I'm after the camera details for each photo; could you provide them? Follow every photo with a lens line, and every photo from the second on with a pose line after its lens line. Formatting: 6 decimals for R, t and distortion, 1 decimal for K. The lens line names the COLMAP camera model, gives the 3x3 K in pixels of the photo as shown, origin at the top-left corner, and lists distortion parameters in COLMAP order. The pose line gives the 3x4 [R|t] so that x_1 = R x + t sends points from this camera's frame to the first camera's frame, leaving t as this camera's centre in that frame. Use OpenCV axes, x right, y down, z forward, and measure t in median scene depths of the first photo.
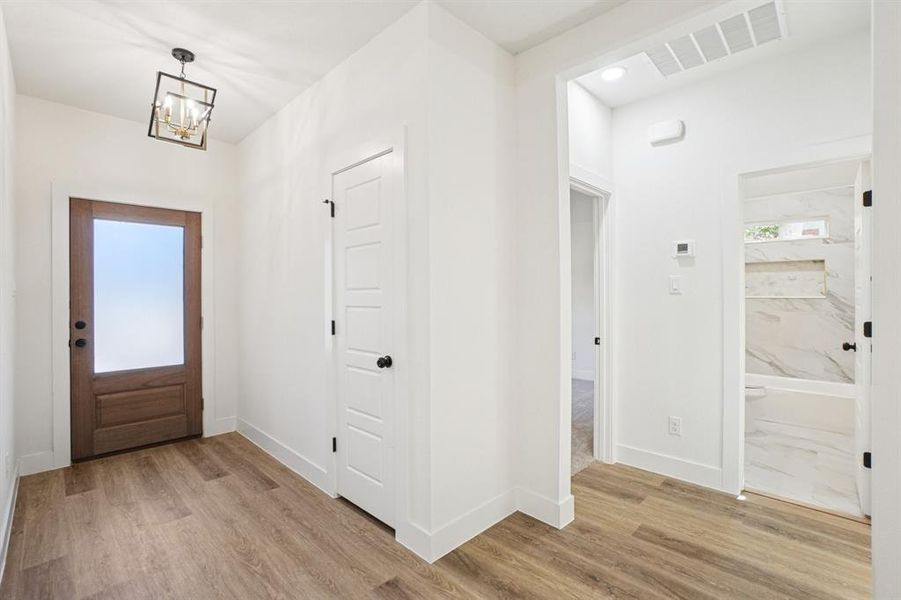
lens RADIAL K [[412.6, 0, 443.7], [0, 412.6, 289.8], [0, 0, 1]] dist [-0.062714, 0.022775]
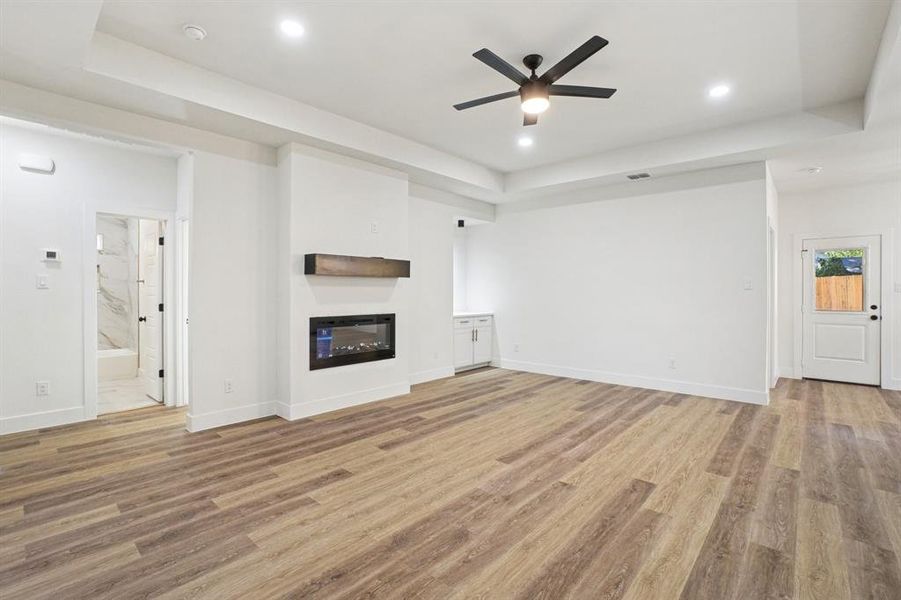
lens RADIAL K [[415.9, 0, 447.1], [0, 415.9, 292.1], [0, 0, 1]] dist [-0.062666, 0.023437]
pose [[-0.054406, 0.001428, 0.998518, -0.844394], [-0.017852, 0.999838, -0.002403, 0.002032], [-0.998359, -0.017956, -0.054371, -0.258872]]
